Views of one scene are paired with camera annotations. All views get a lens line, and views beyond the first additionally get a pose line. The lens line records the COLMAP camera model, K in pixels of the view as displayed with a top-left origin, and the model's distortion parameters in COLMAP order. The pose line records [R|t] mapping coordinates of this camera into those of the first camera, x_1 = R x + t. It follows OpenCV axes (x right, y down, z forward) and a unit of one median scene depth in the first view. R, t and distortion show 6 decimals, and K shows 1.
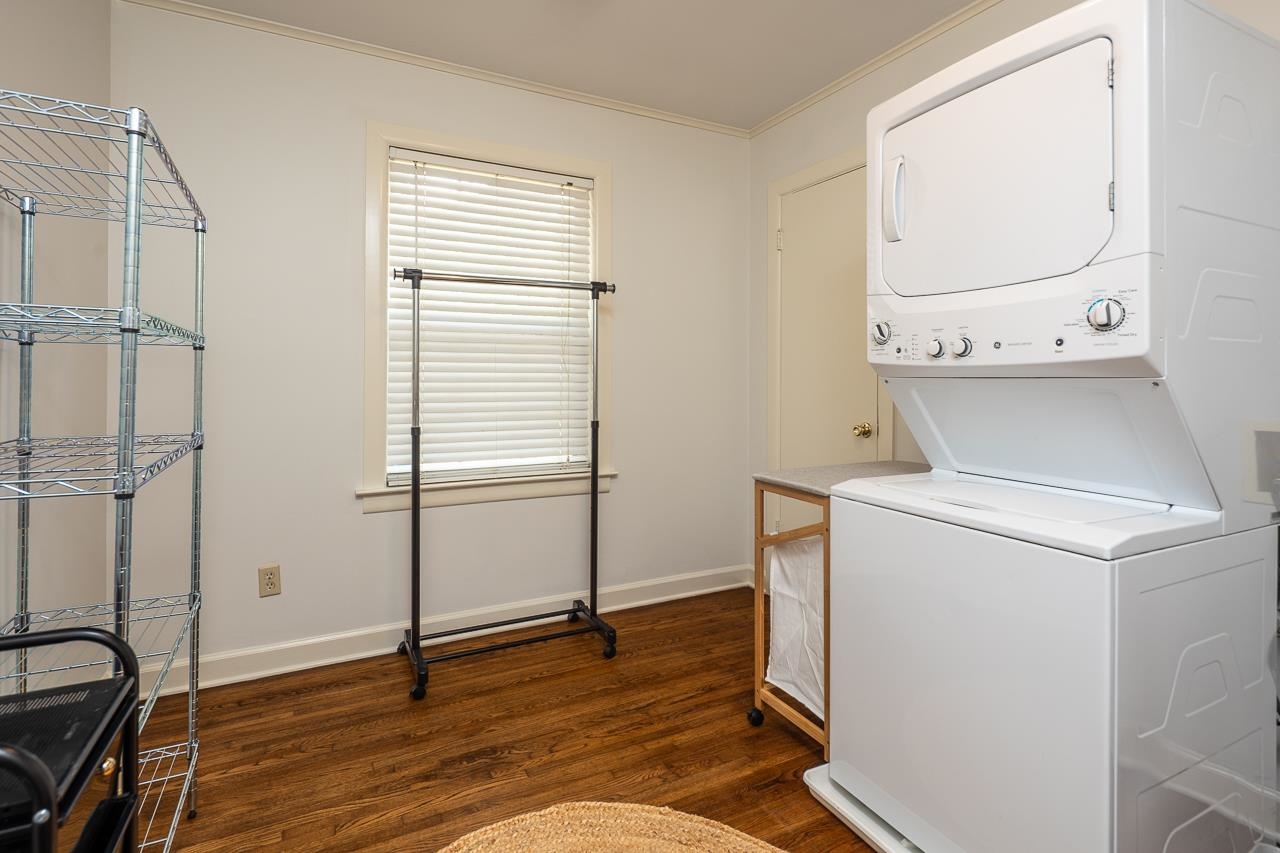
lens RADIAL K [[630.8, 0, 631.5], [0, 630.8, 367.0], [0, 0, 1]] dist [0.003564, 0.000325]
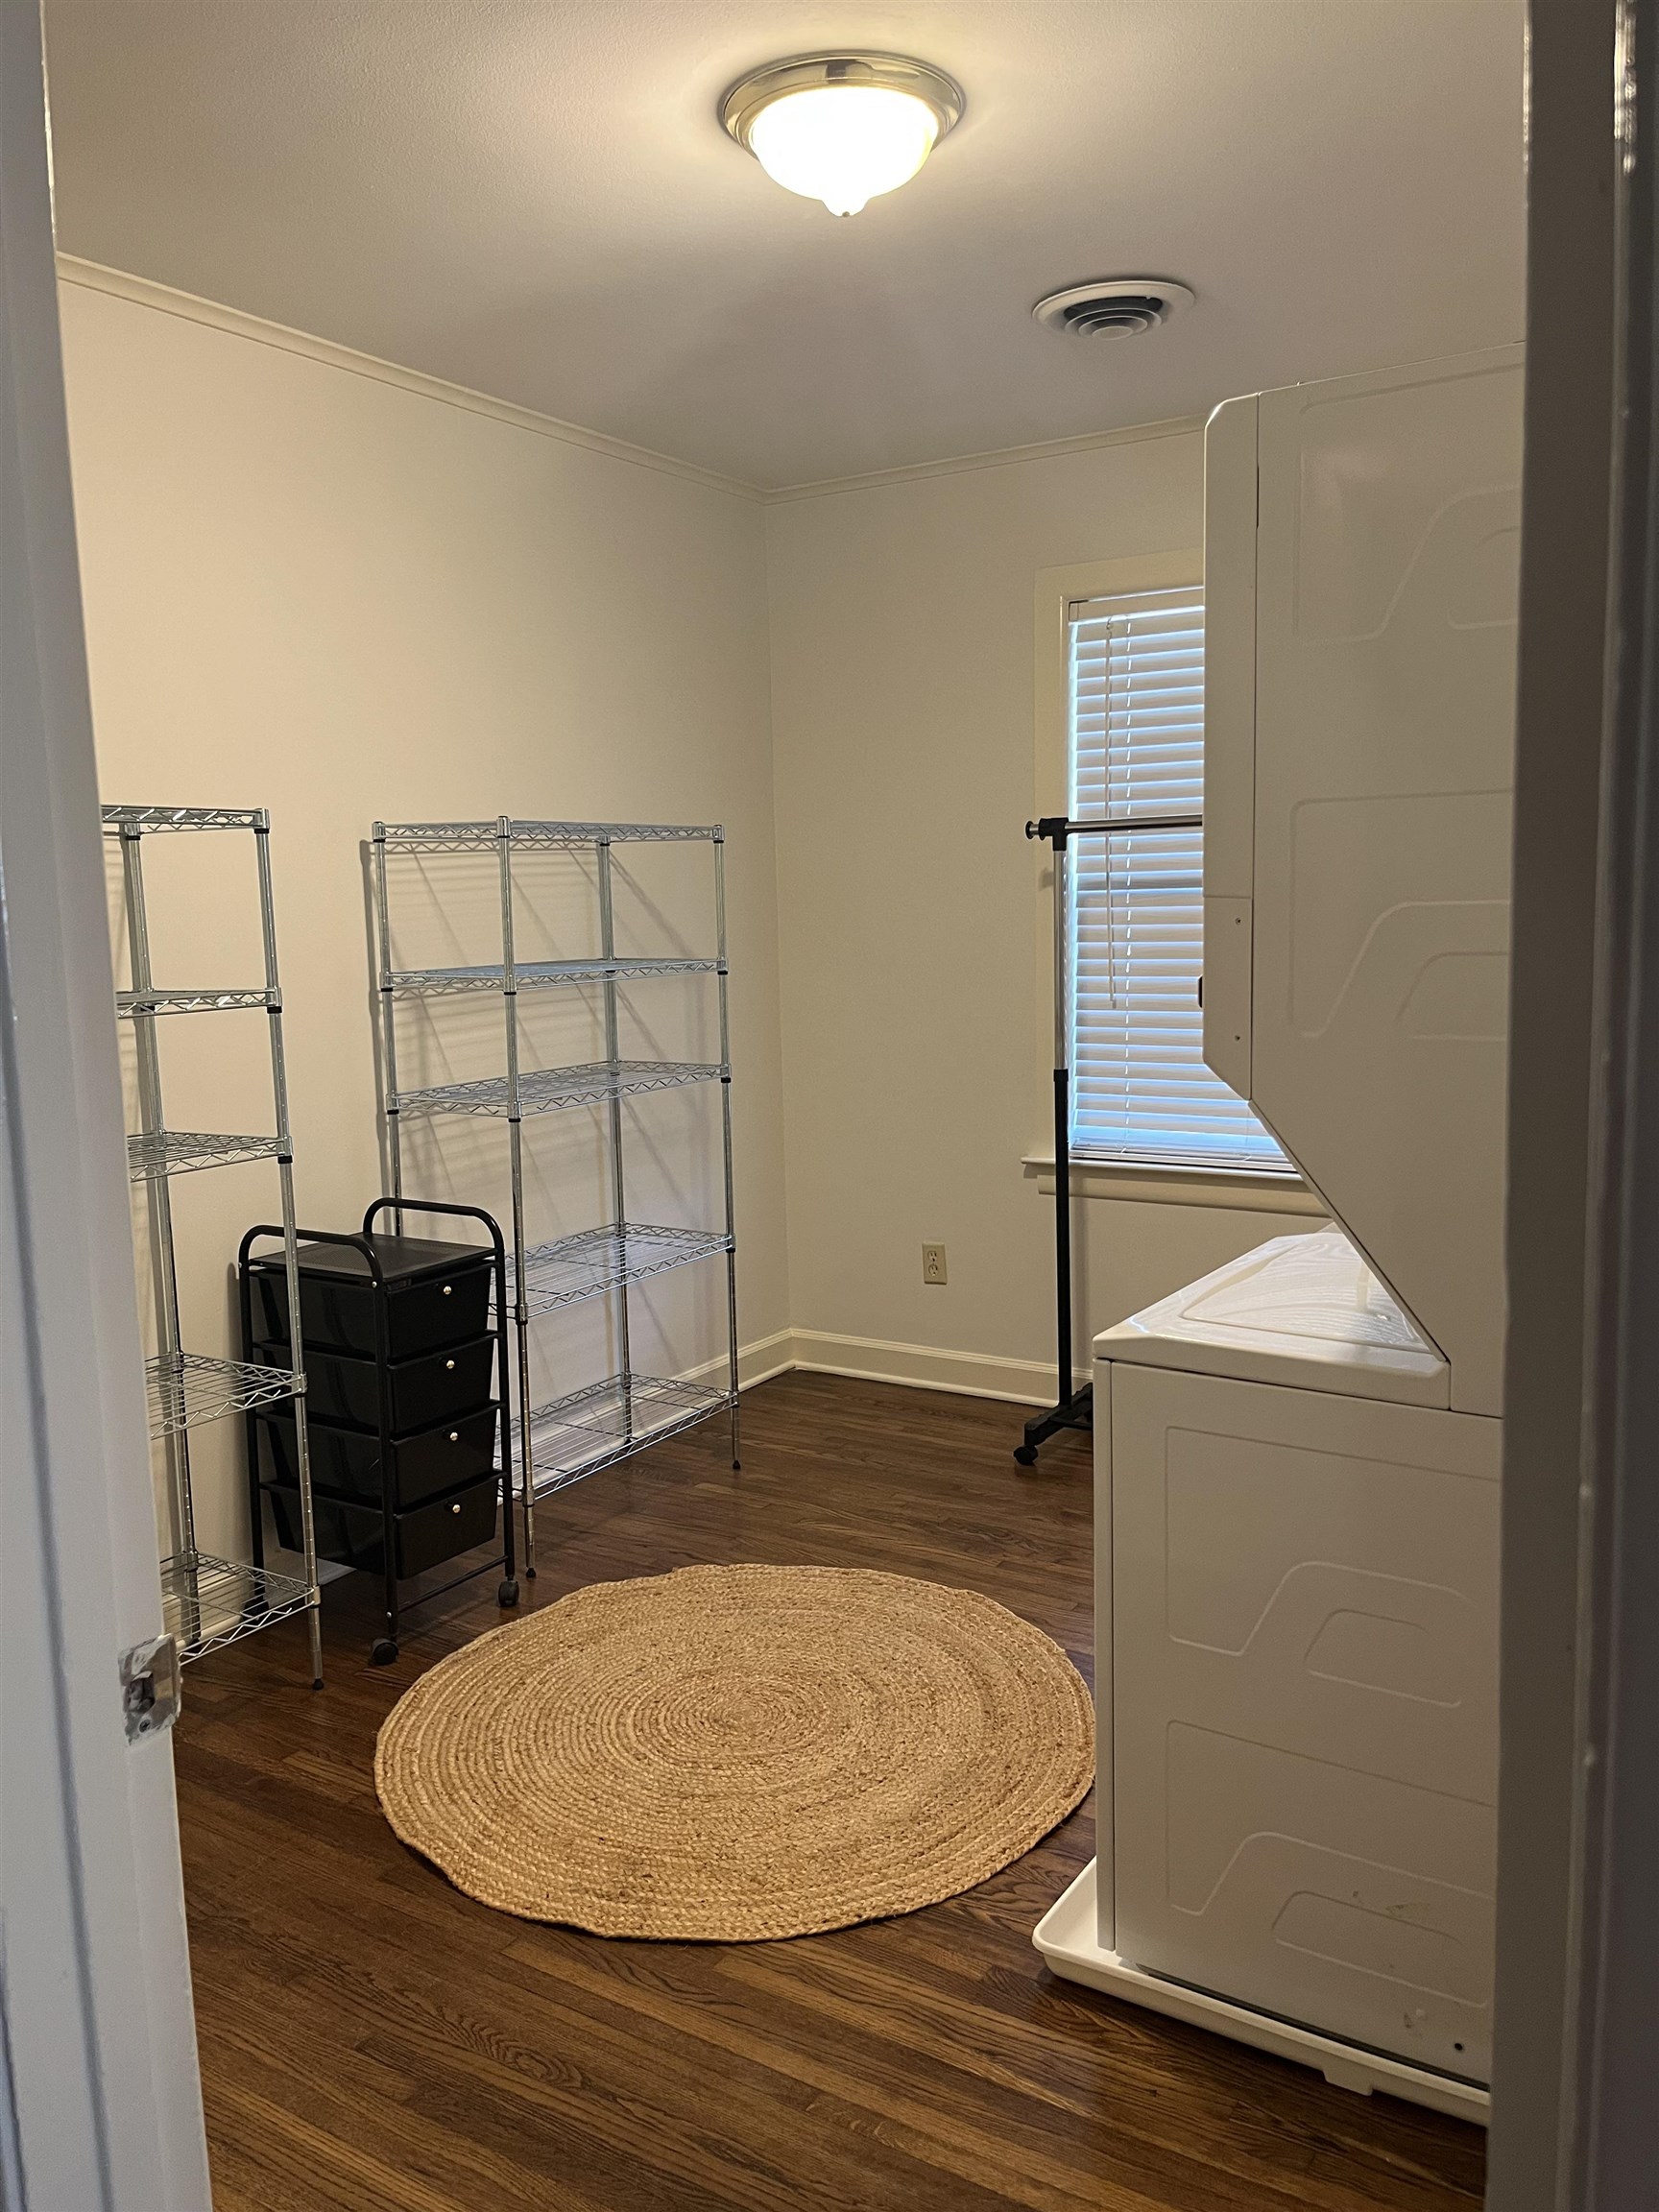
lens RADIAL K [[1681.1, 0, 831.7], [0, 1681.1, 1107.7], [0, 0, 1]] dist [-0.003366, -0.000168]
pose [[0.509535, 0.093925, -0.855308, 1.232097], [0.035738, 0.990857, 0.130100, -0.118397], [0.859707, -0.096857, 0.501520, -0.069554]]
